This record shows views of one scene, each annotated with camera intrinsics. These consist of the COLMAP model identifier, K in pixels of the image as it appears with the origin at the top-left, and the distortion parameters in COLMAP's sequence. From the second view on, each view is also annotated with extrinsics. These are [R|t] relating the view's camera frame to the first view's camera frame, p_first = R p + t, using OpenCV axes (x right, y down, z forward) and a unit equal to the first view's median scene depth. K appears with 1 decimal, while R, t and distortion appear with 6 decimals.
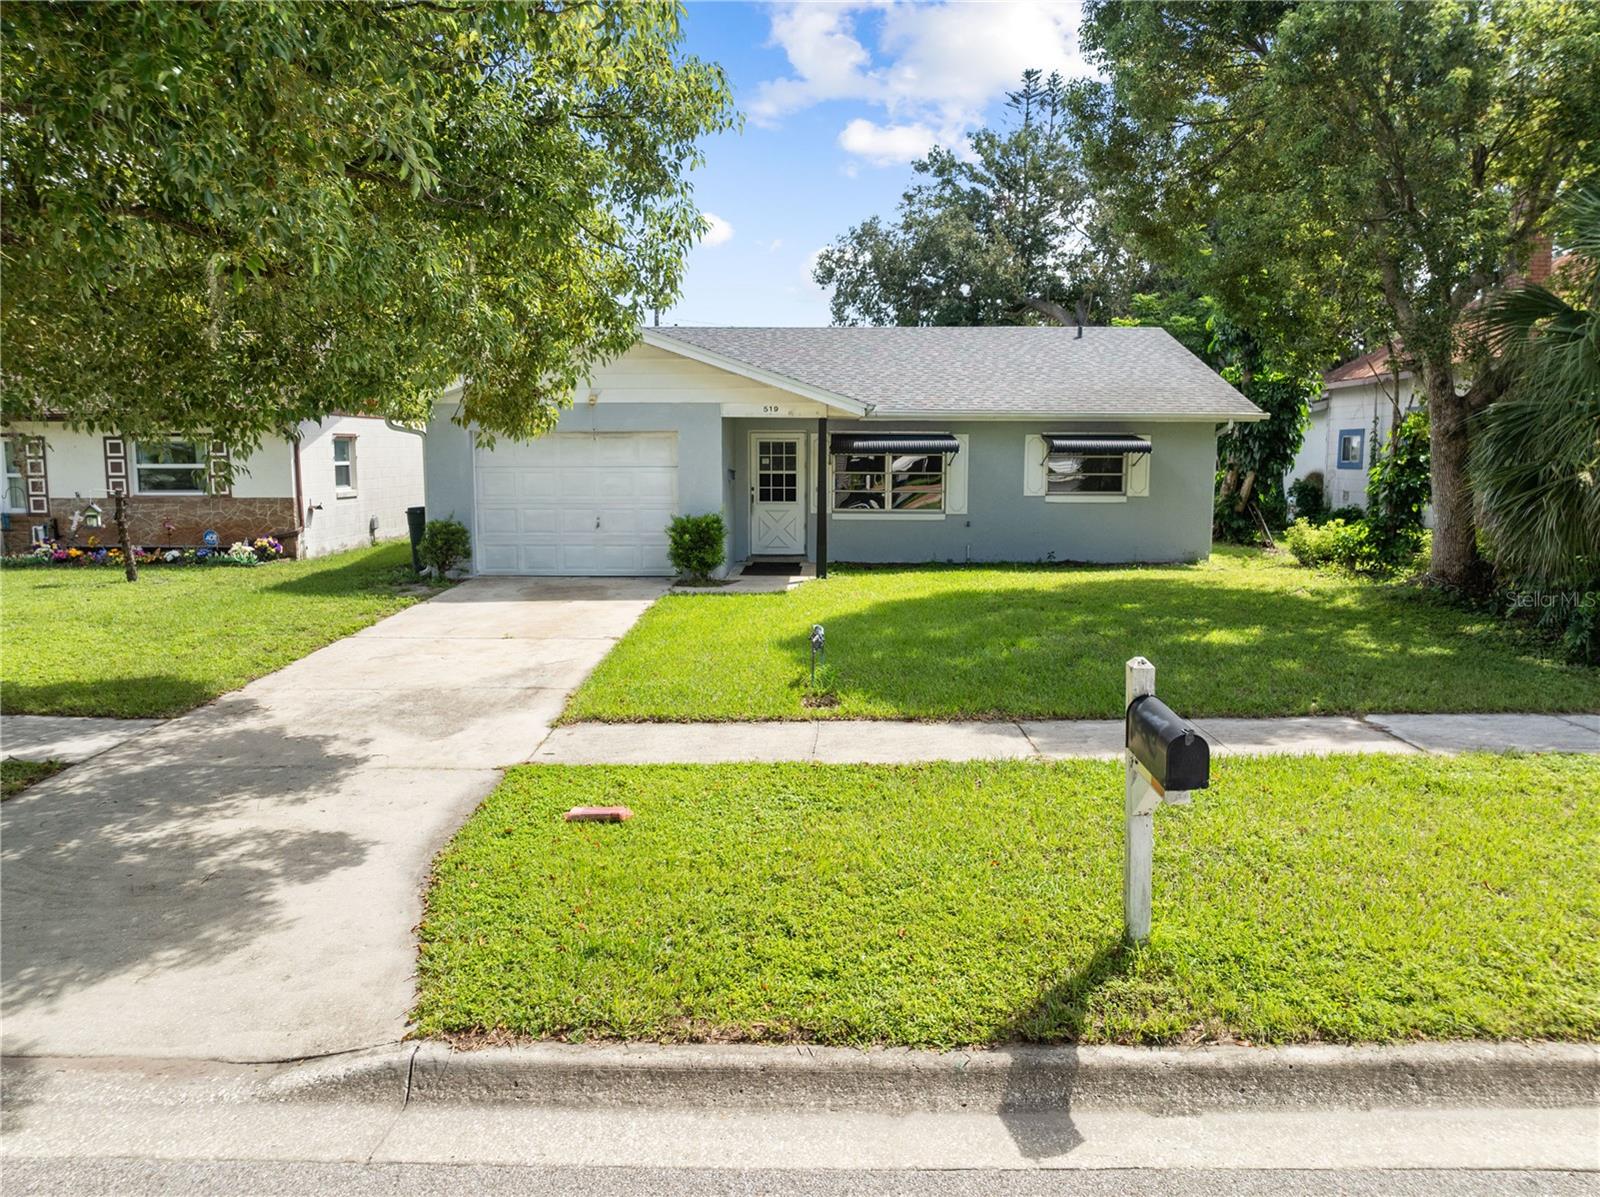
lens RADIAL K [[1124.7, 0, 800.0], [0, 1124.7, 598.5], [0, 0, 1]] dist [-0.052531, 0.025823]
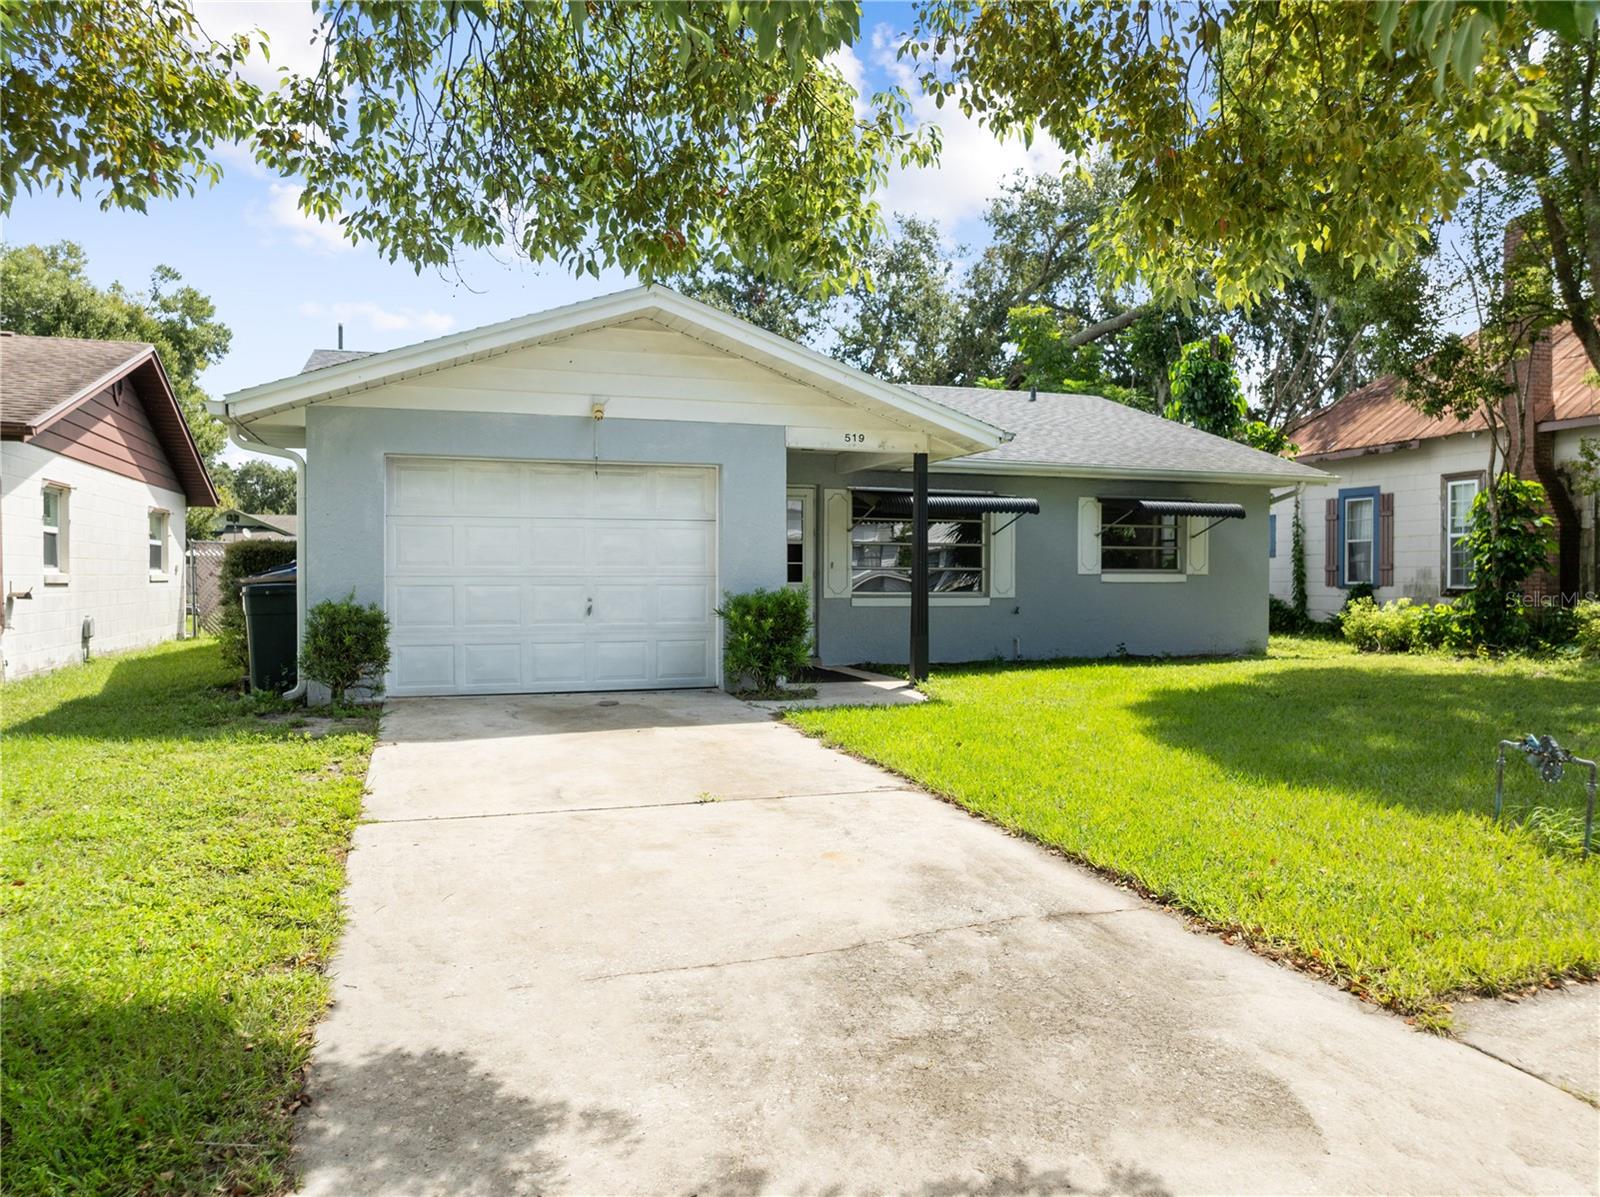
lens RADIAL K [[1124.7, 0, 800.0], [0, 1124.7, 598.5], [0, 0, 1]] dist [-0.052531, 0.025823]
pose [[0.943123, -0.006486, 0.332380, -0.238472], [0.043415, 0.993650, -0.103797, -0.001002], [-0.329597, 0.112324, 0.937416, 0.314056]]
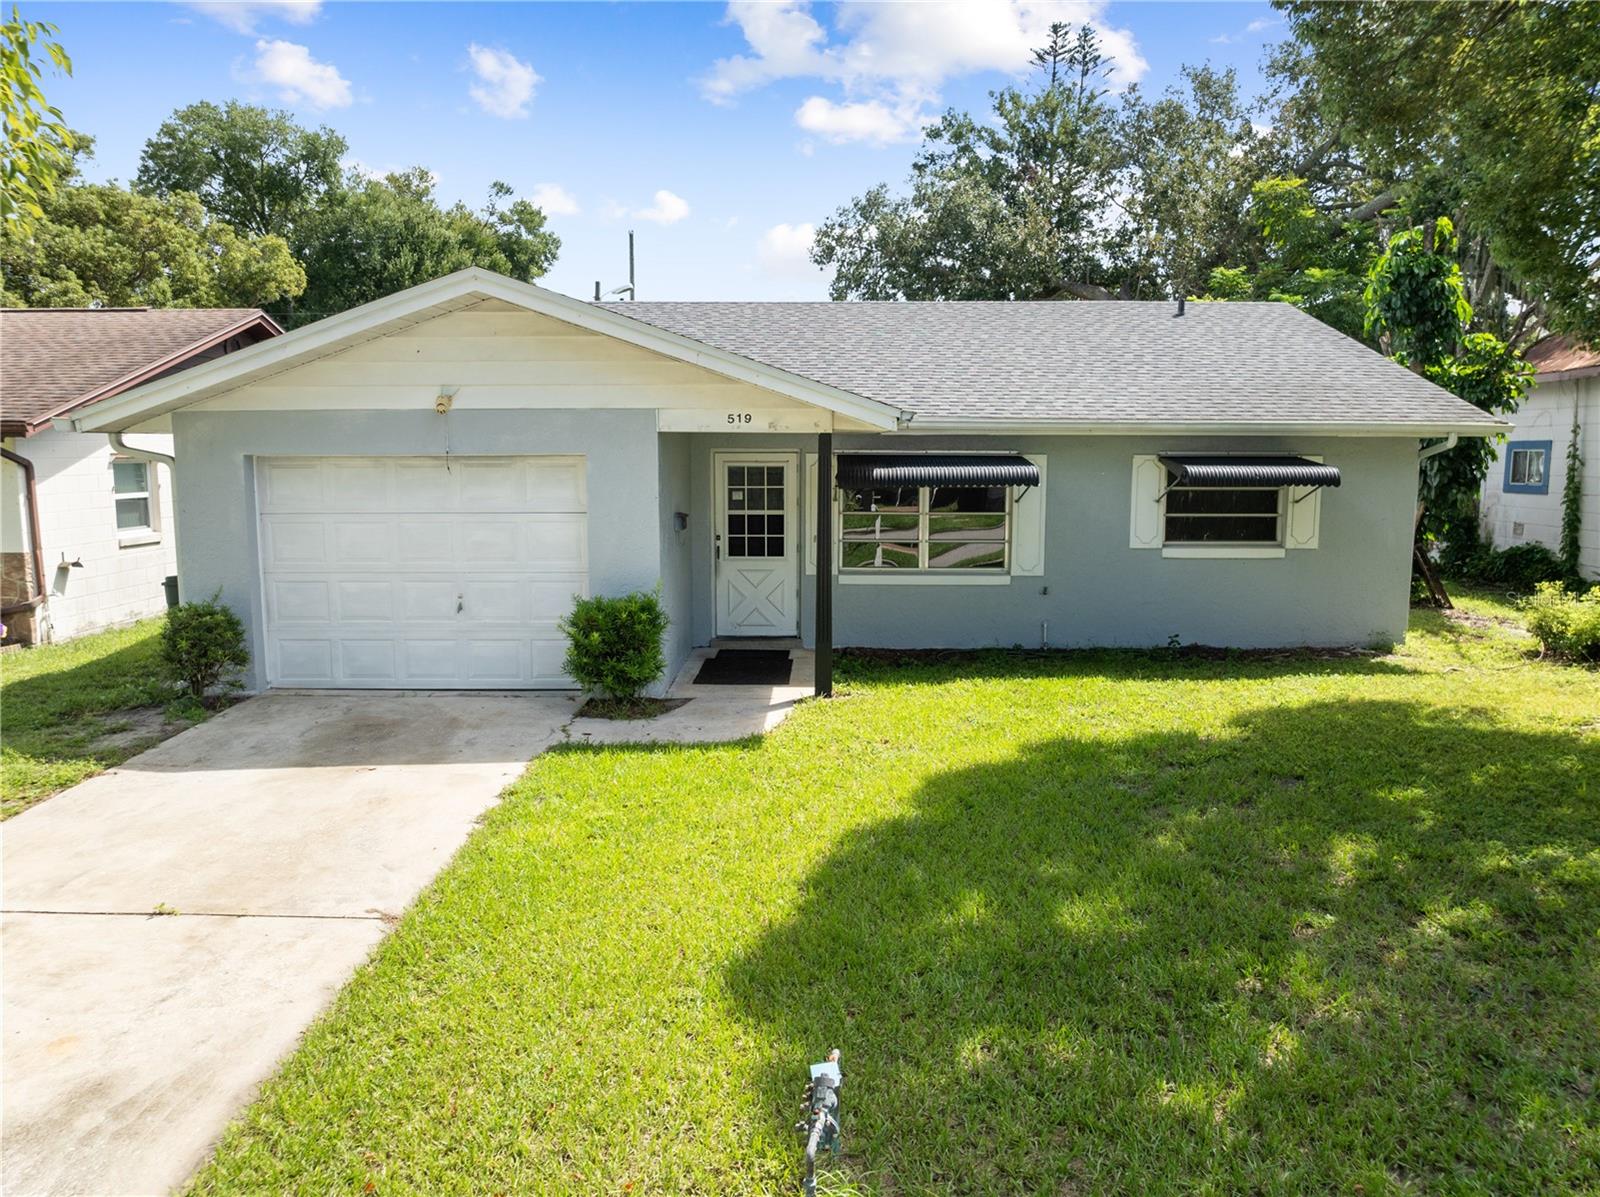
lens RADIAL K [[1124.7, 0, 800.0], [0, 1124.7, 598.5], [0, 0, 1]] dist [-0.052531, 0.025823]
pose [[0.999995, -0.001831, 0.002619, 0.004017], [0.001833, 0.999998, -0.000812, -0.059531], [-0.002617, 0.000817, 0.999996, 0.330485]]
